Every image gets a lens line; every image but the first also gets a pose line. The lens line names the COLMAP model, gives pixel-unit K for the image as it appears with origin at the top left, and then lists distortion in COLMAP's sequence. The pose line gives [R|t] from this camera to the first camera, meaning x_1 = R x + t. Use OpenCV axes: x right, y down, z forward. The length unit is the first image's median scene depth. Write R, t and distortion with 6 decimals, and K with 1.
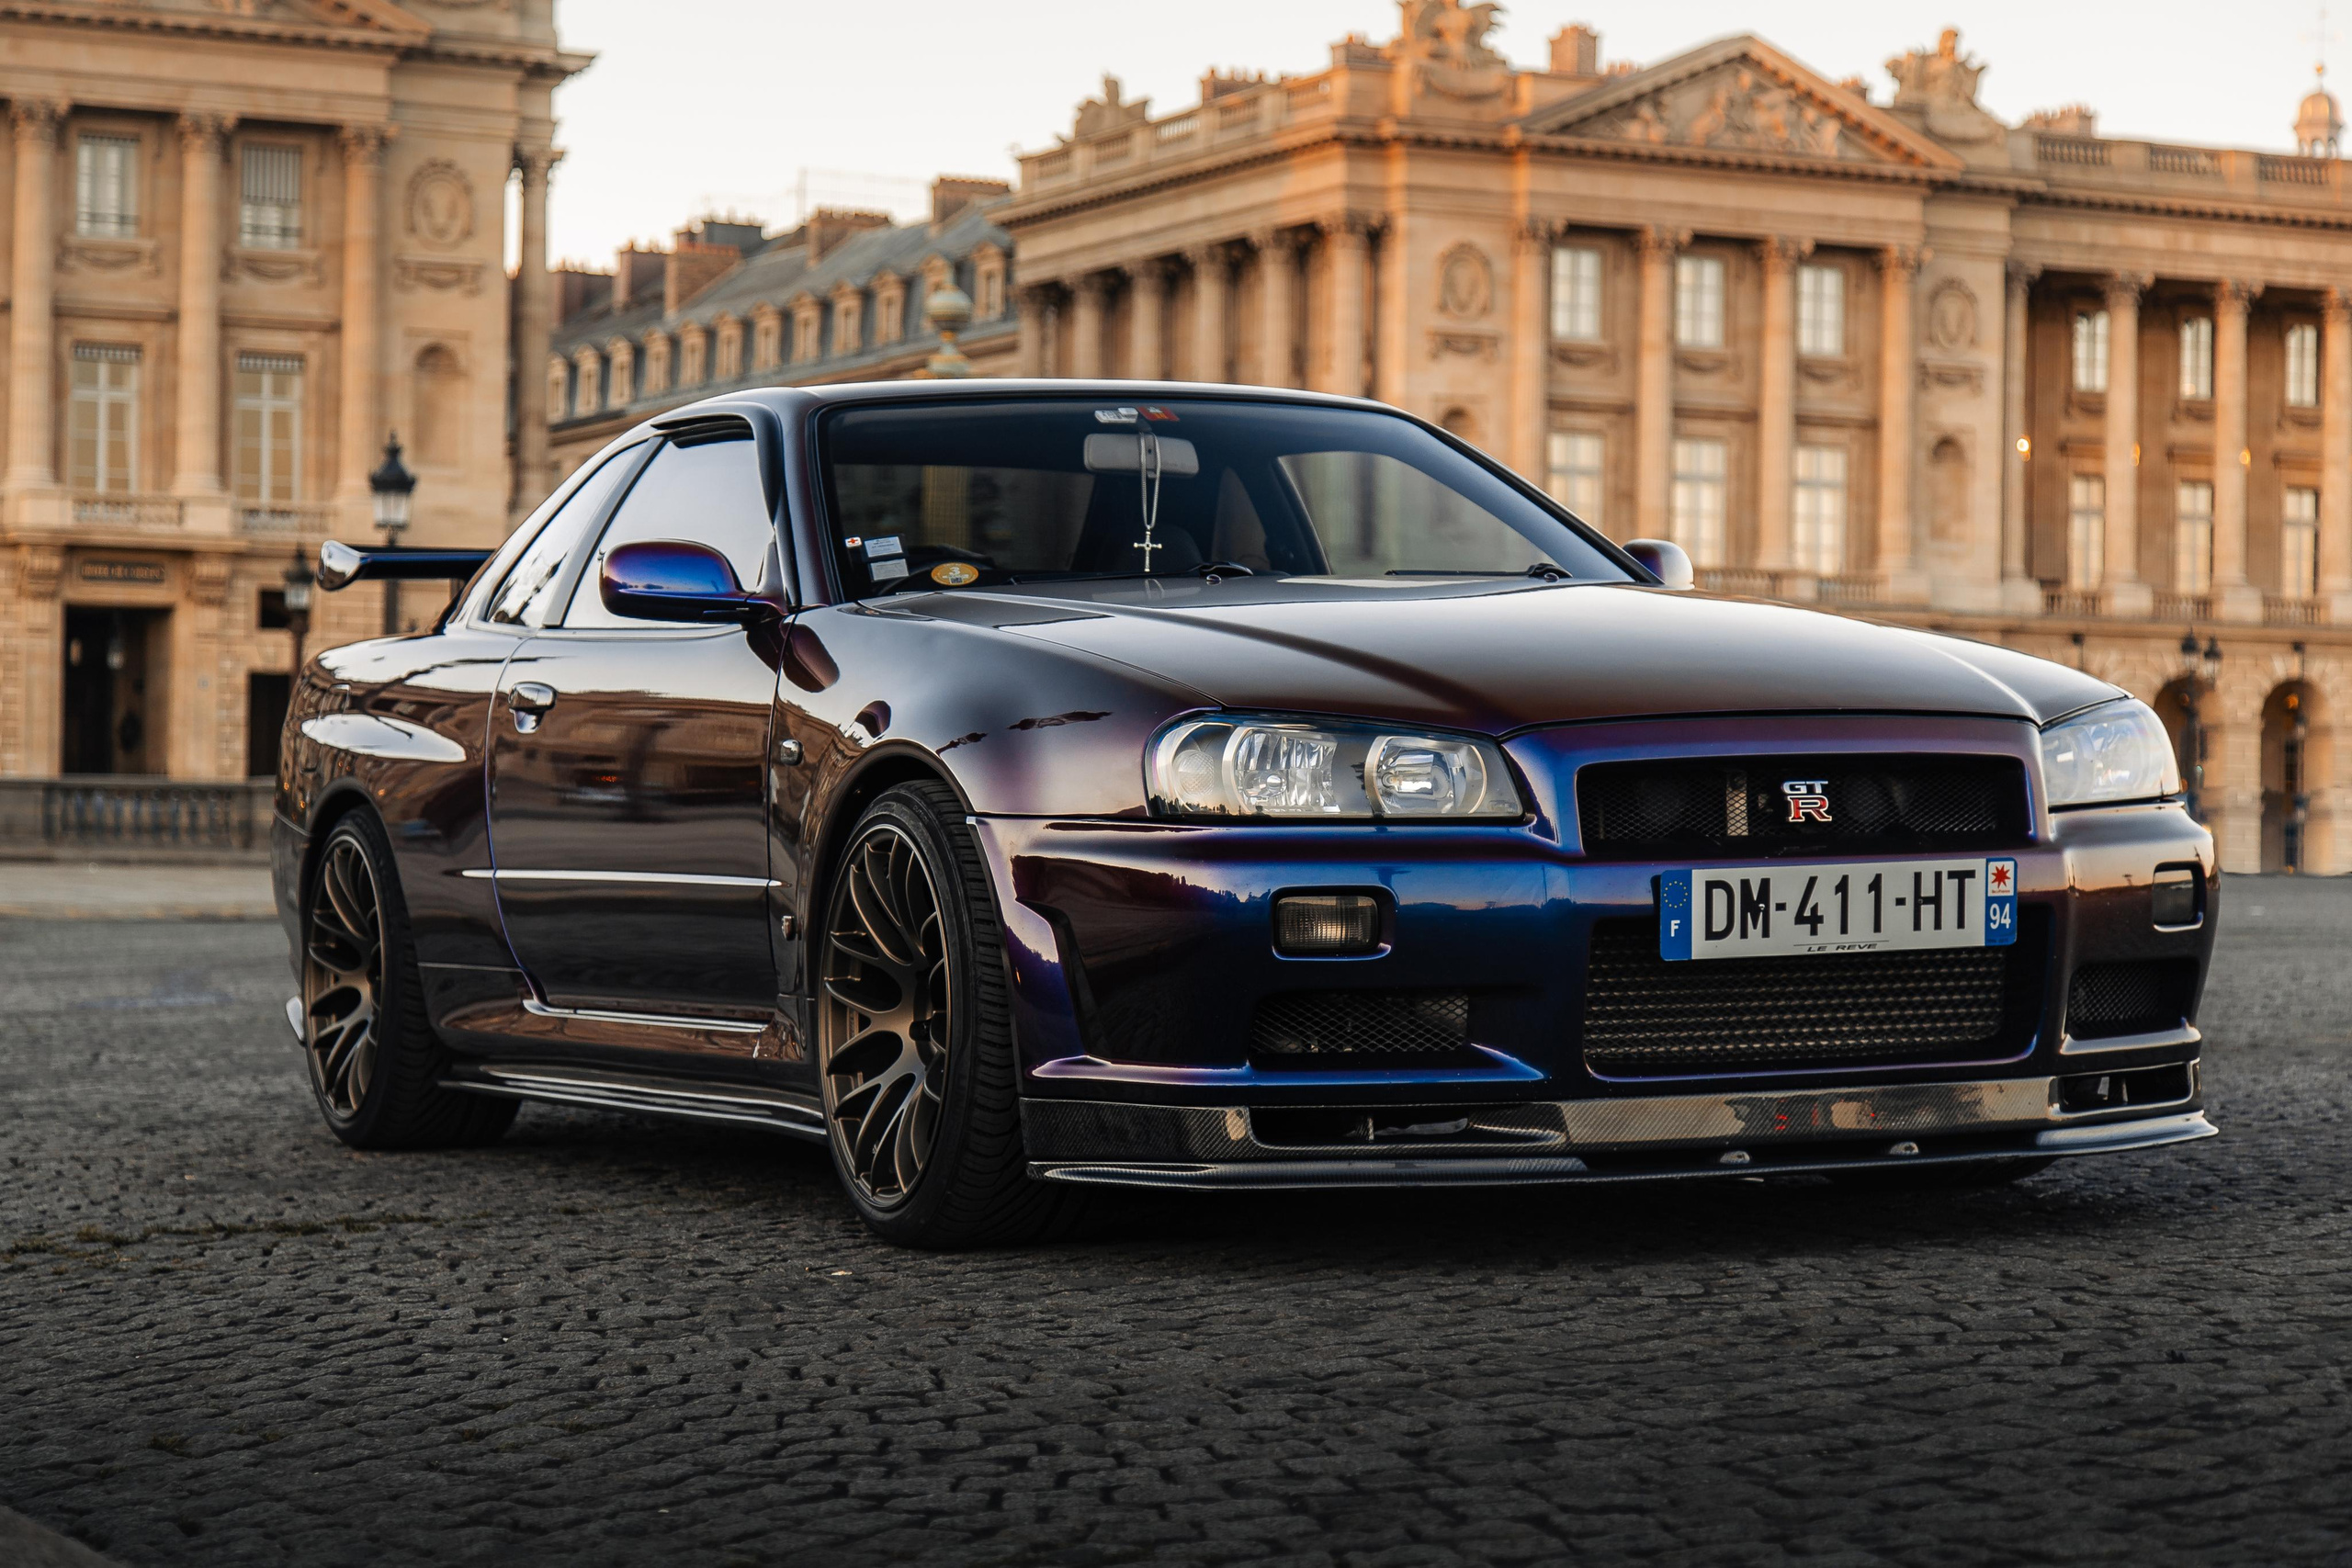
lens RADIAL K [[4802.0, 0, 1176.0], [0, 4802.0, 784.0], [0, 0, 1]] dist [-0.010798, -0.024703]
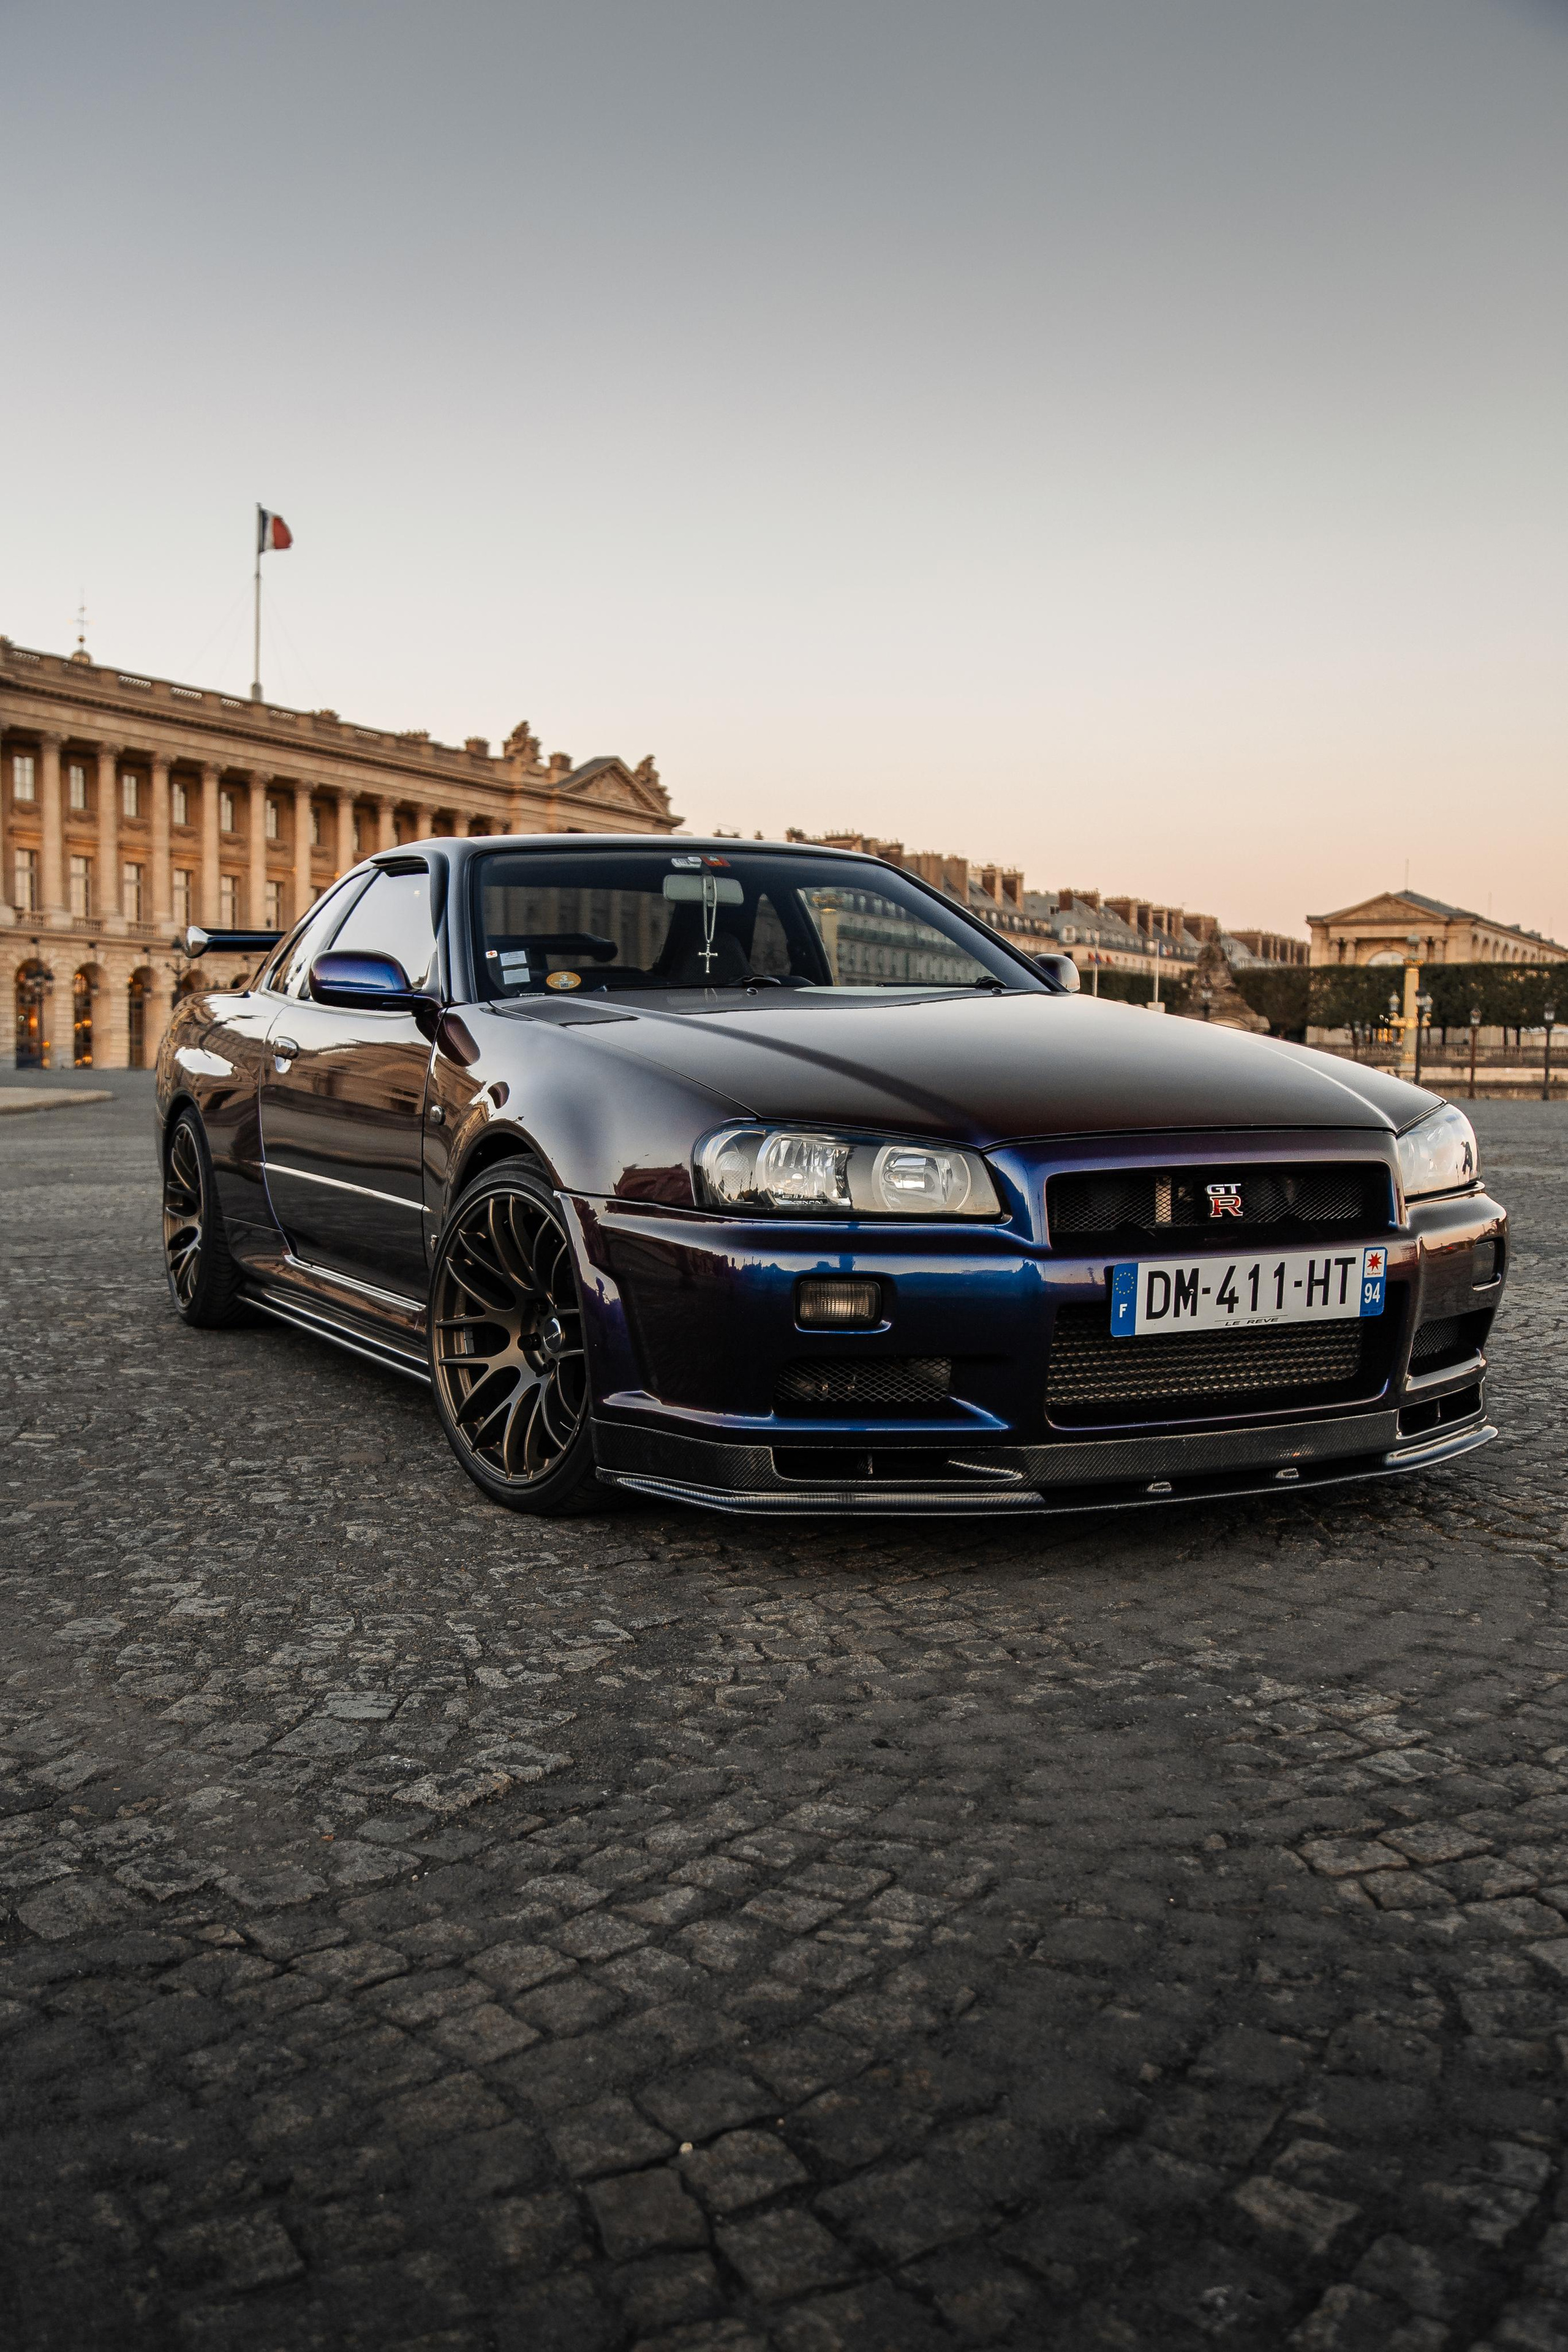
lens RADIAL K [[2206.1, 0, 778.0], [0, 2206.1, 1266.2], [0, 0, 1]] dist [-0.005724, -0.003438]
pose [[0.999633, 0.016571, 0.021413, 0.003473], [-0.018935, 0.993140, 0.115391, -0.043259], [-0.019354, -0.115754, 0.993089, 0.430782]]
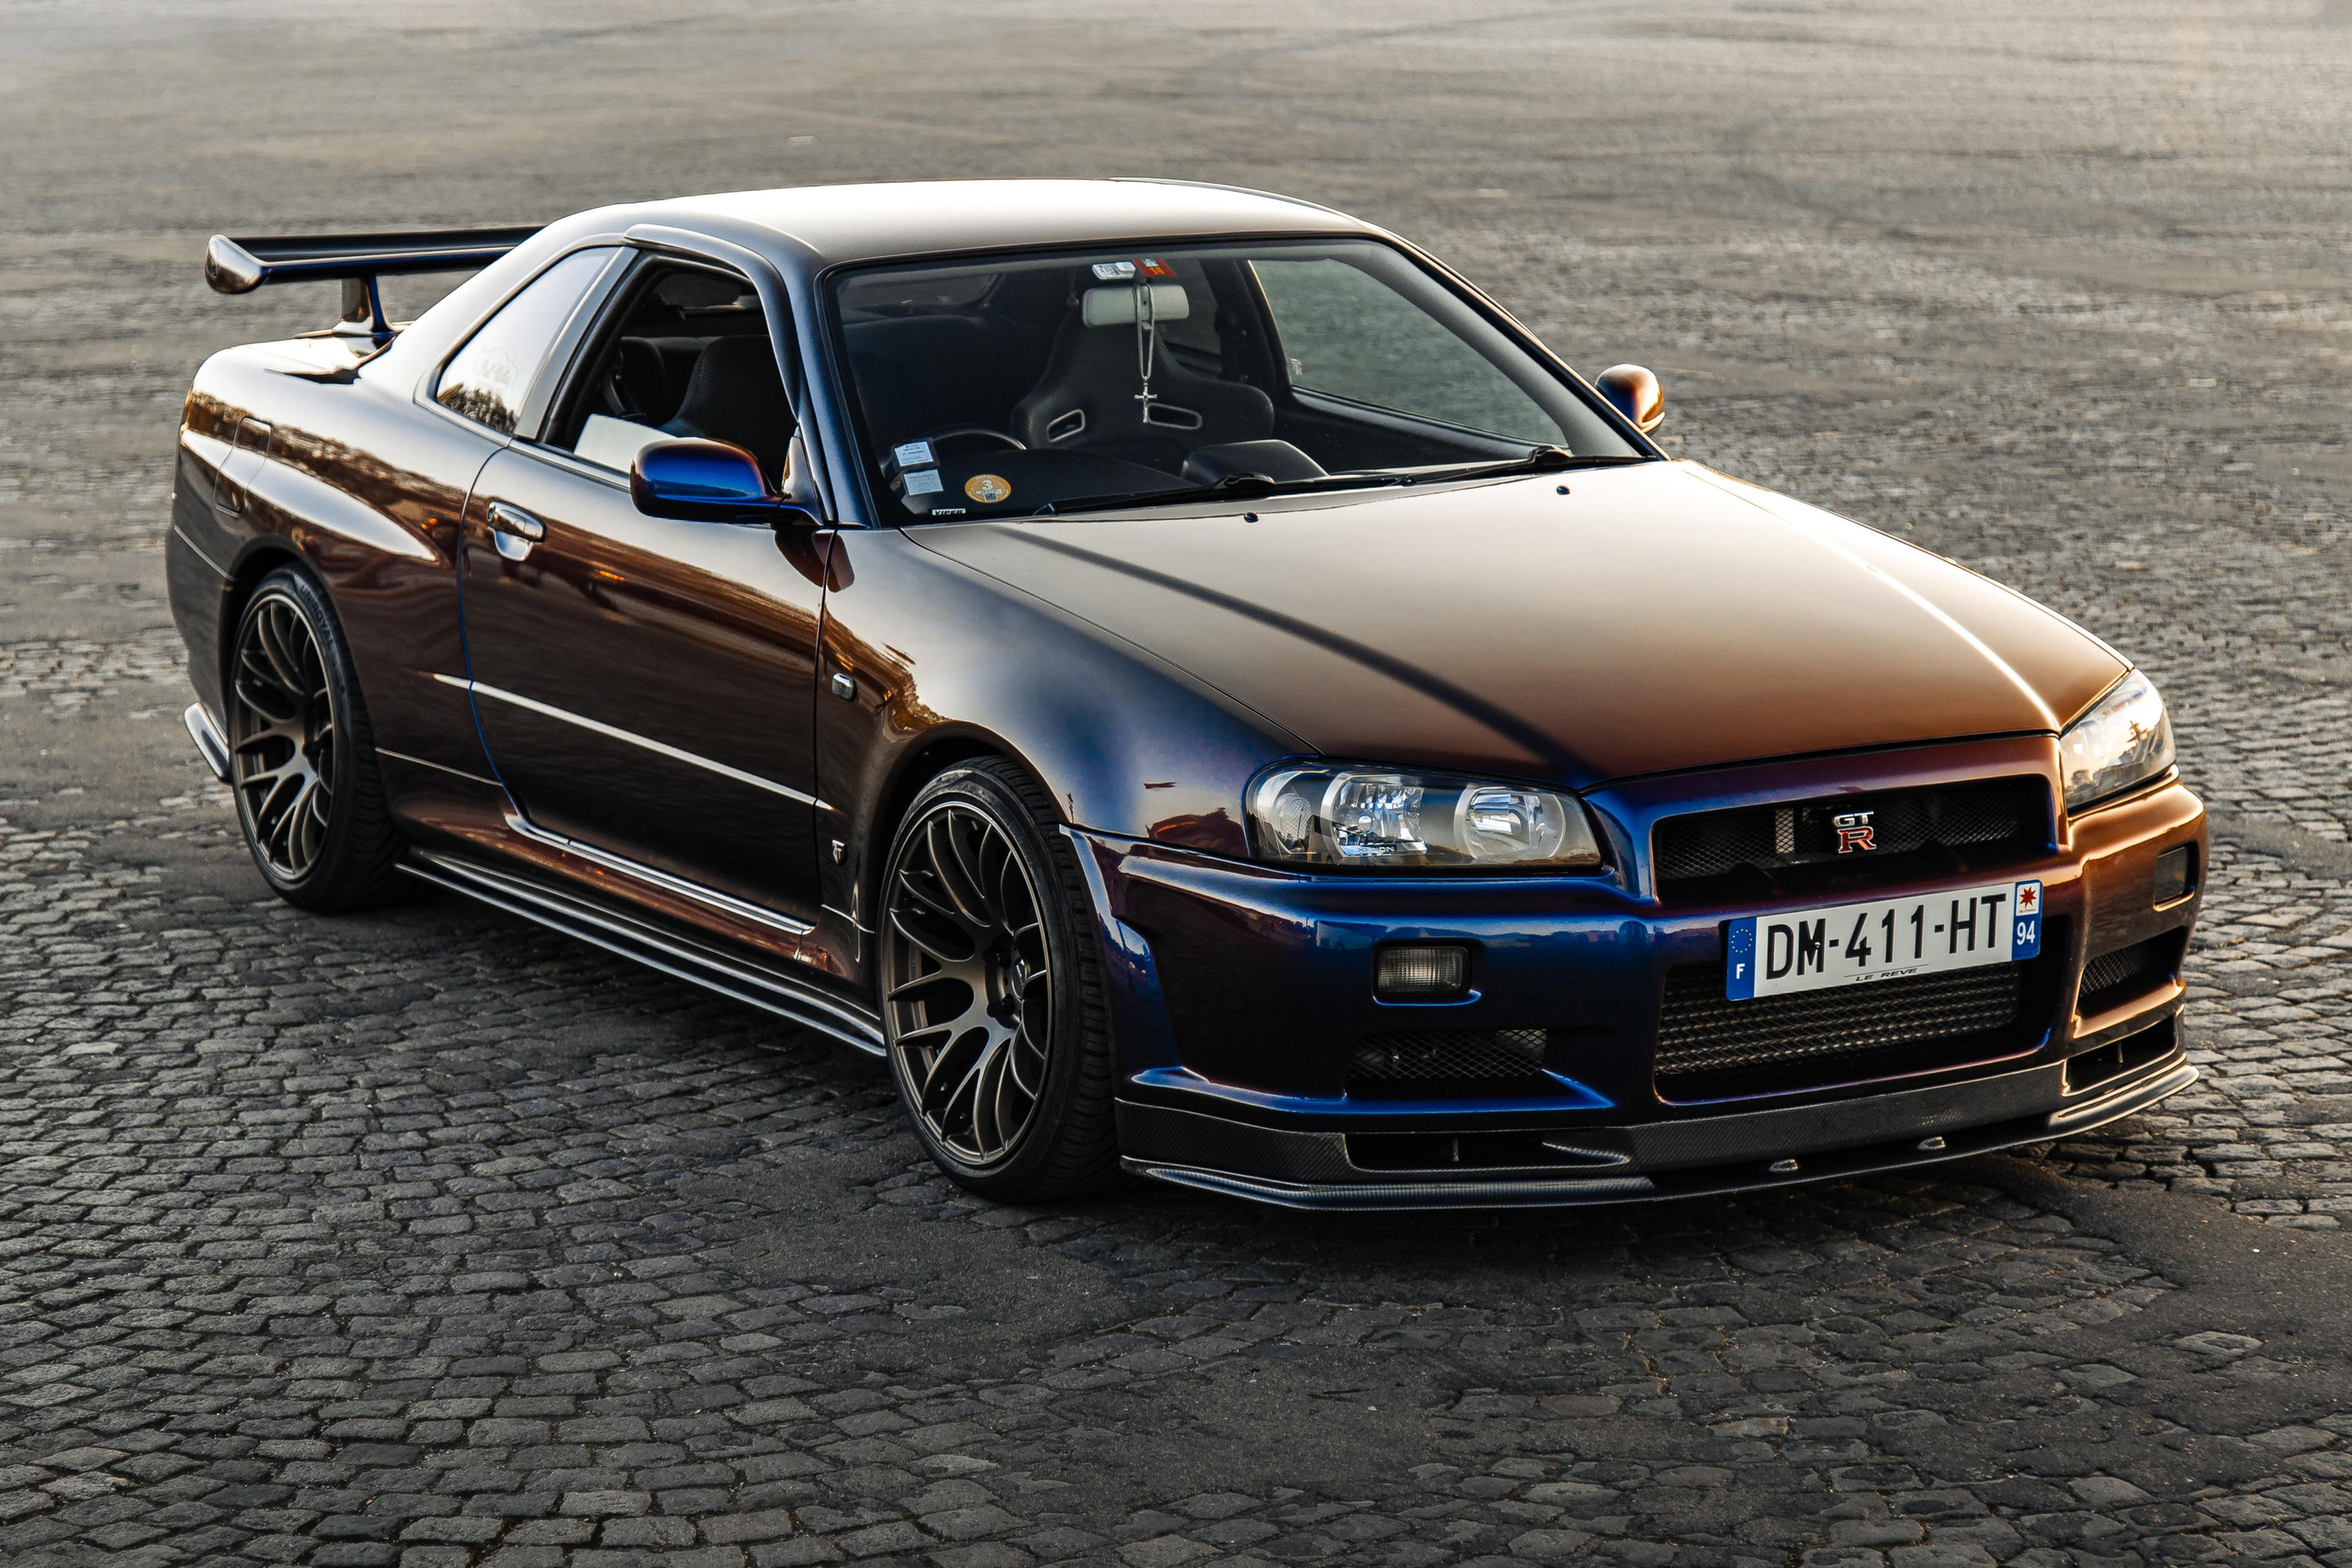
lens RADIAL K [[5600.6, 0, 1176.0], [0, 5600.6, 784.0], [0, 0, 1]] dist [-0.111313, -0.002139]
pose [[0.996753, -0.006536, 0.080258, -0.120838], [-0.007546, 0.984732, 0.173913, -0.223896], [-0.080170, -0.173954, 0.981485, -0.216986]]
